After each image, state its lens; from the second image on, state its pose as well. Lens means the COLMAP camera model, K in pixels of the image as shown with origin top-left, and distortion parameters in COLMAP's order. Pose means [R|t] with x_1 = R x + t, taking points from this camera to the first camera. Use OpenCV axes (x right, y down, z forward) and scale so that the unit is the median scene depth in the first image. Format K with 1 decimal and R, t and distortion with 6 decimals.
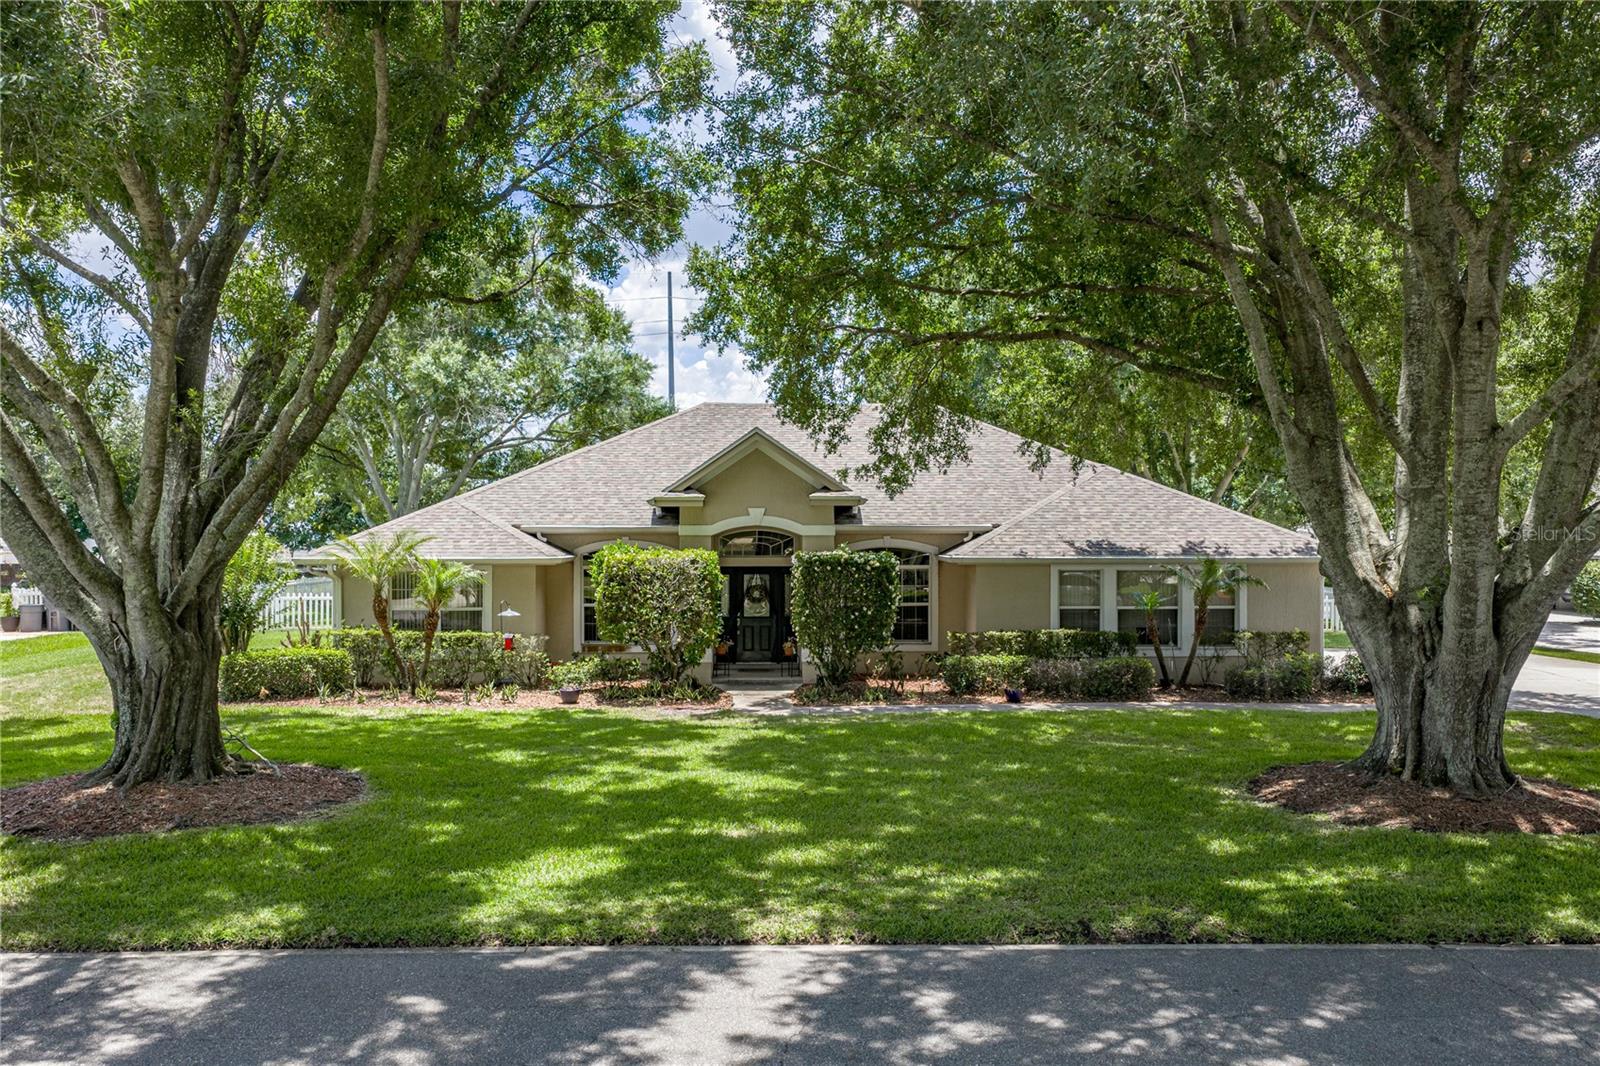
lens RADIAL K [[1310.3, 0, 801.6], [0, 1310.3, 538.7], [0, 0, 1]] dist [0.028987, -0.003560]
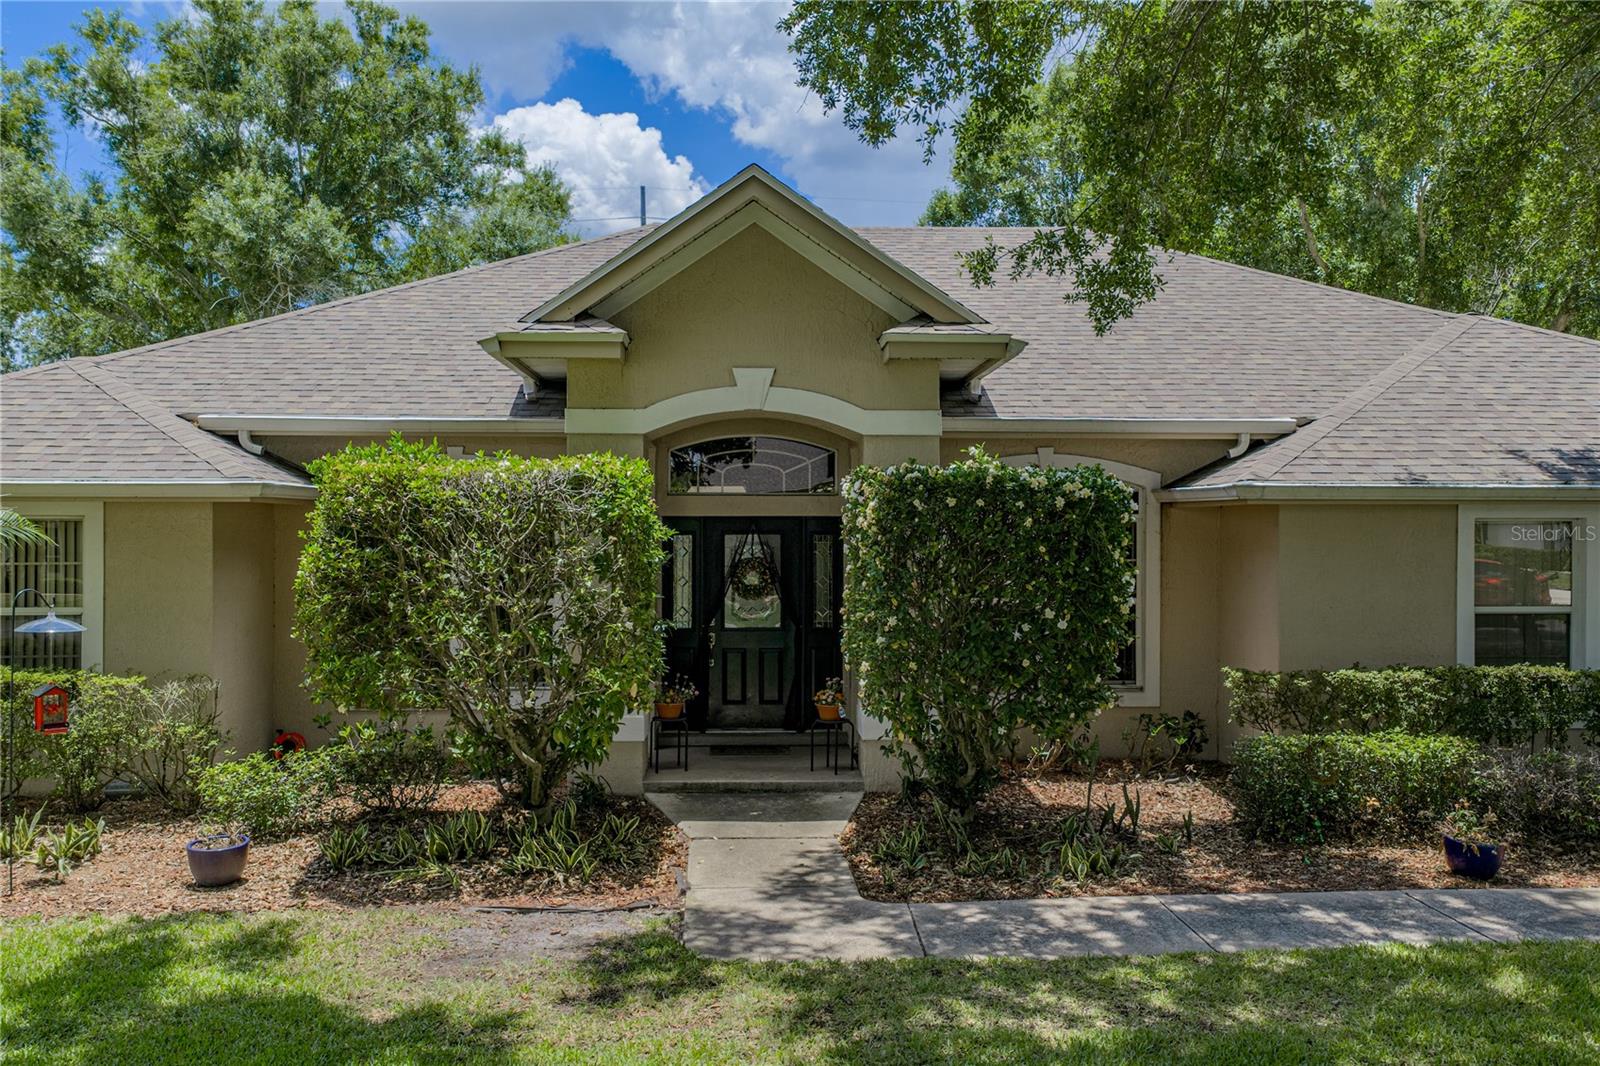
lens RADIAL K [[1310.3, 0, 816.4], [0, 1310.3, 565.4], [0, 0, 1]] dist [0.028987, -0.003560]
pose [[0.999866, 0.002283, 0.016190, -0.022018], [-0.002675, 0.999702, 0.024247, 0.030272], [-0.016130, -0.024287, 0.999575, 0.615155]]
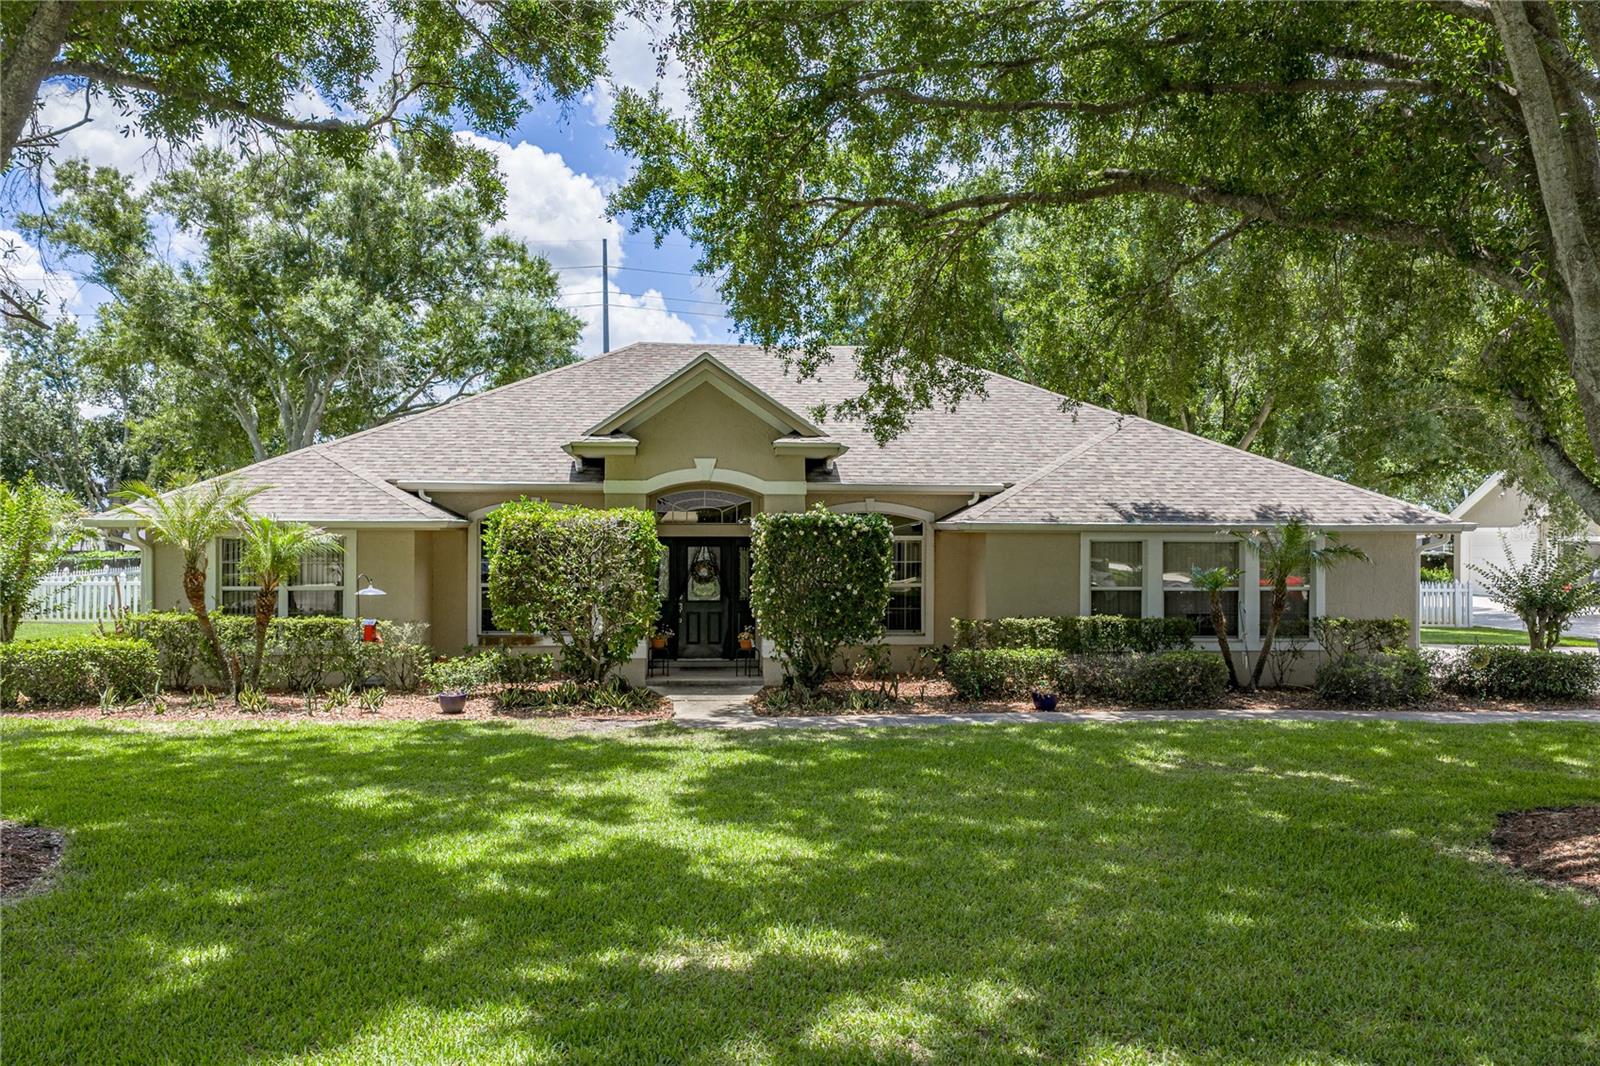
lens RADIAL K [[1310.3, 0, 800.2], [0, 1310.3, 535.9], [0, 0, 1]] dist [0.028987, -0.003560]
pose [[0.998957, 0.004210, 0.045461, -0.013999], [-0.004107, 0.999989, -0.002351, 0.025031], [-0.045470, 0.002162, 0.998963, 0.237141]]
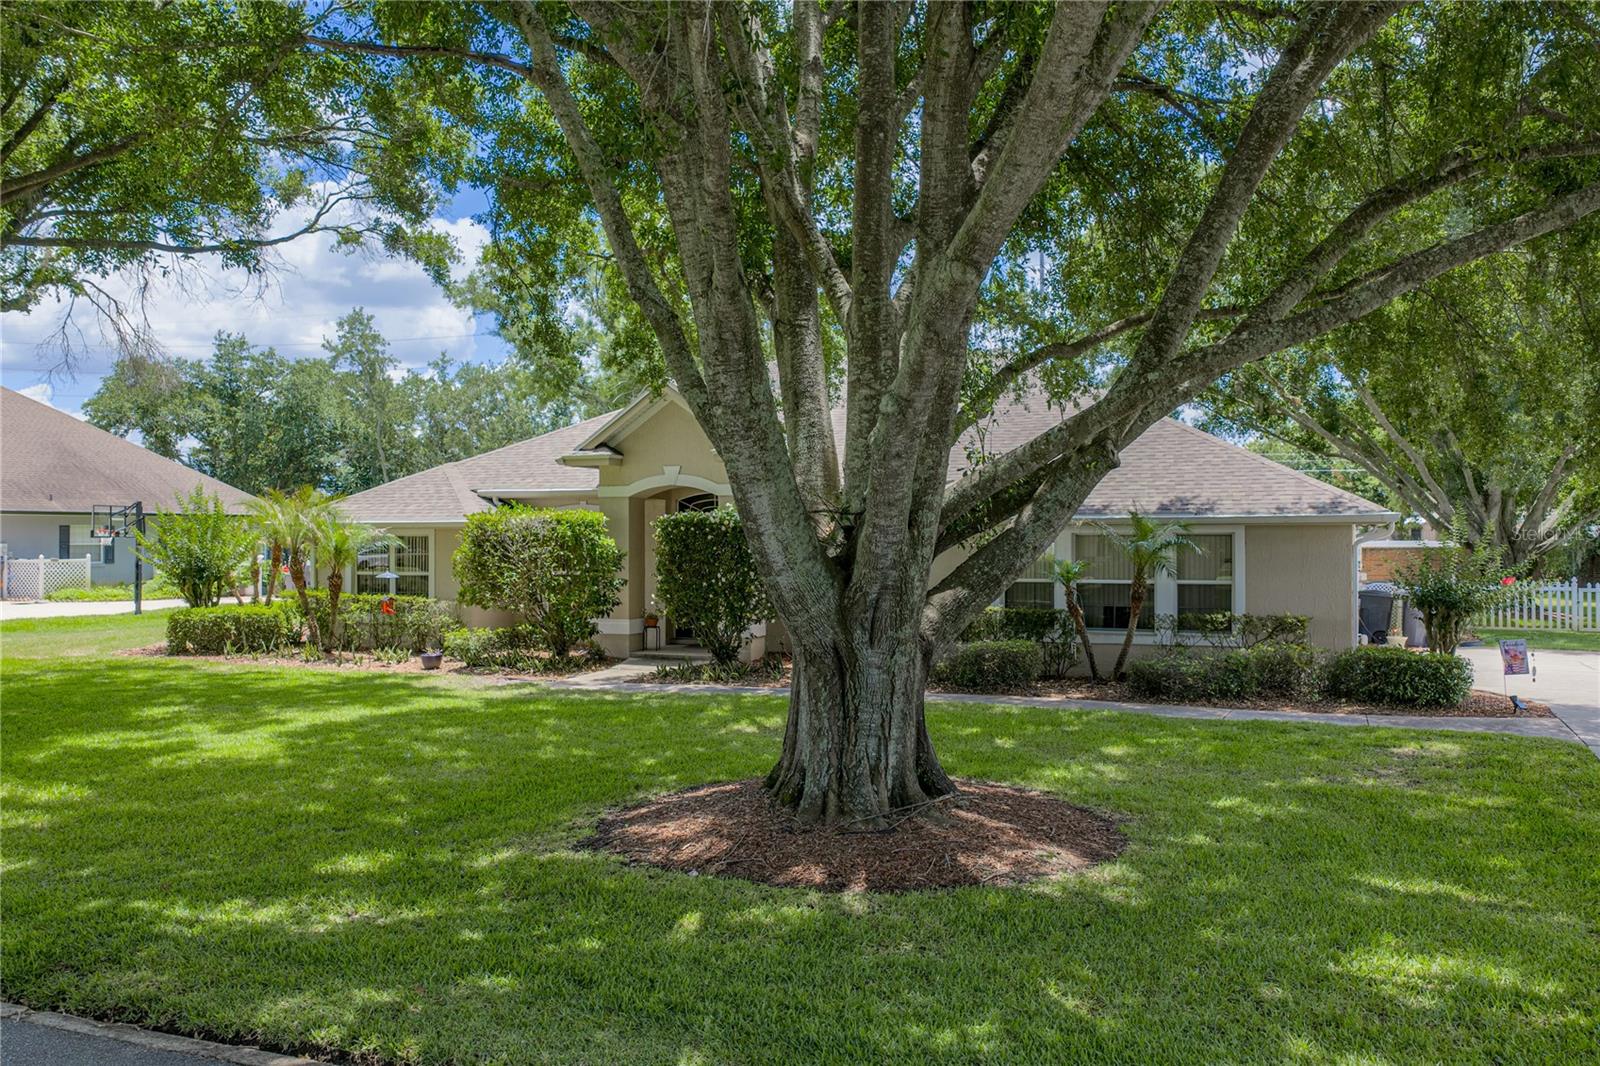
lens RADIAL K [[1310.3, 0, 789.5], [0, 1310.3, 539.6], [0, 0, 1]] dist [0.028987, -0.003560]
pose [[0.912767, 0.000130, -0.408480, 0.434530], [0.001615, 0.999991, 0.003929, 0.025391], [0.408477, -0.004246, 0.912759, 0.213988]]
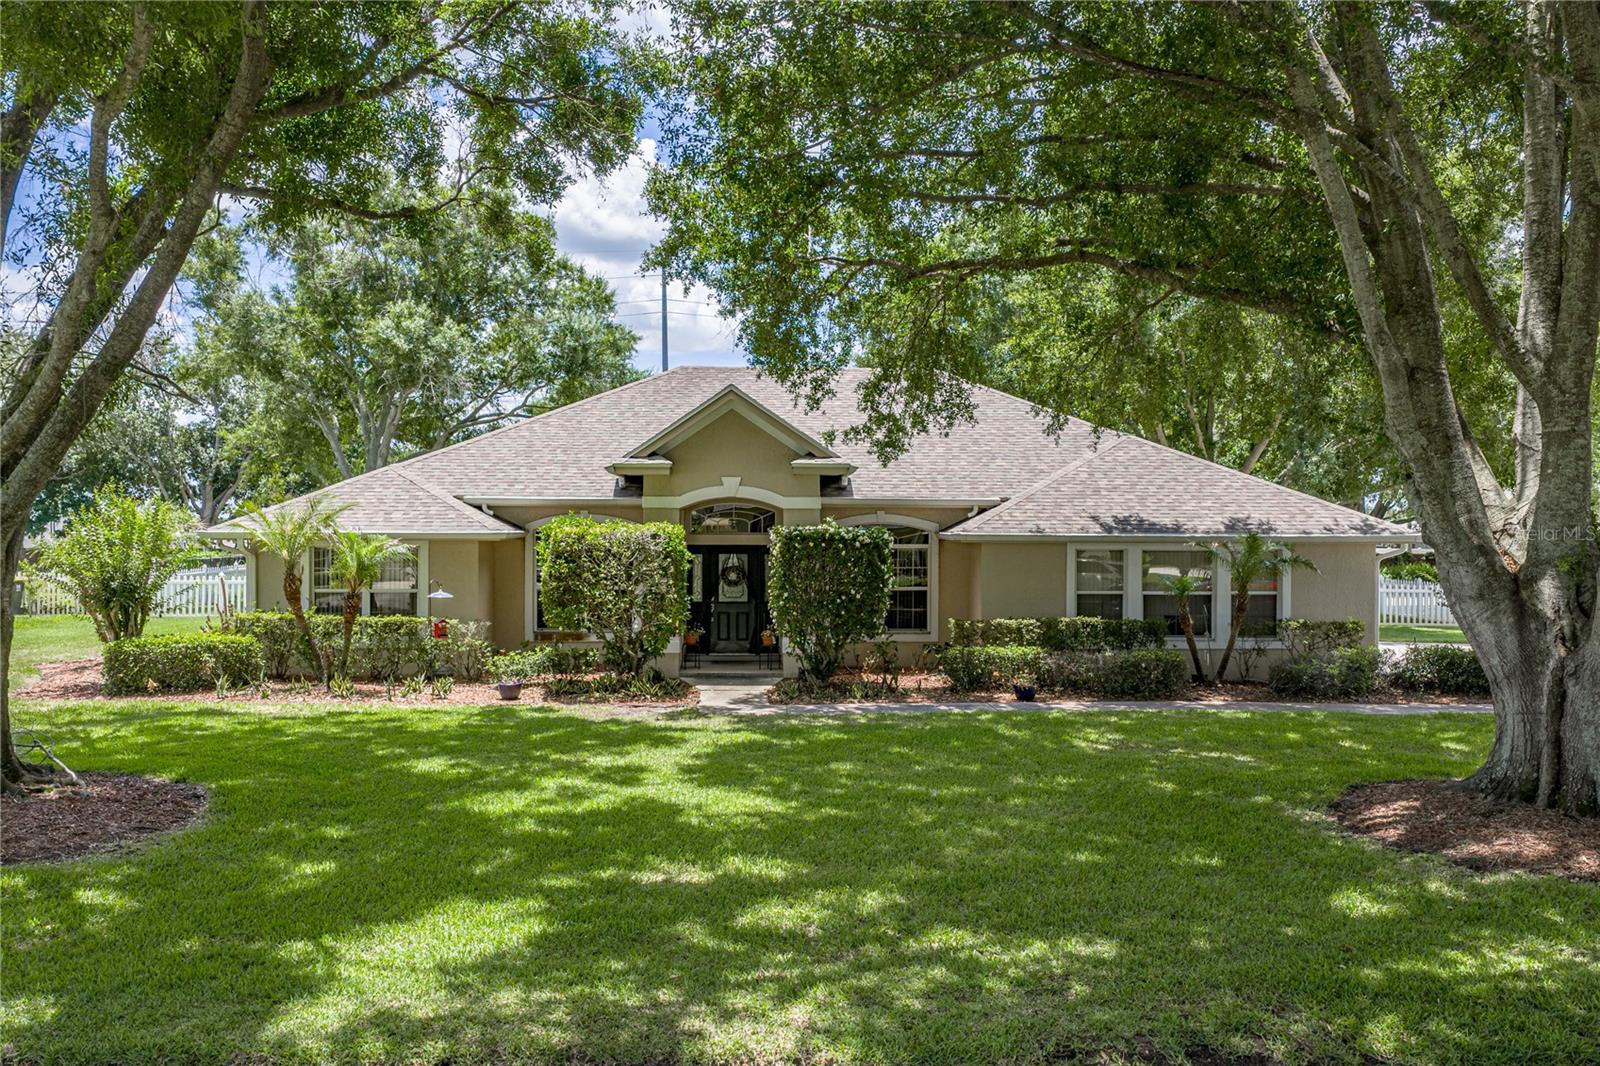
lens RADIAL K [[1310.3, 0, 801.2], [0, 1310.3, 533.8], [0, 0, 1]] dist [0.028987, -0.003560]
pose [[0.999981, 0.004594, -0.004163, 0.017019], [-0.004588, 0.999989, 0.001378, 0.013839], [0.004170, -0.001359, 0.999990, 0.131320]]
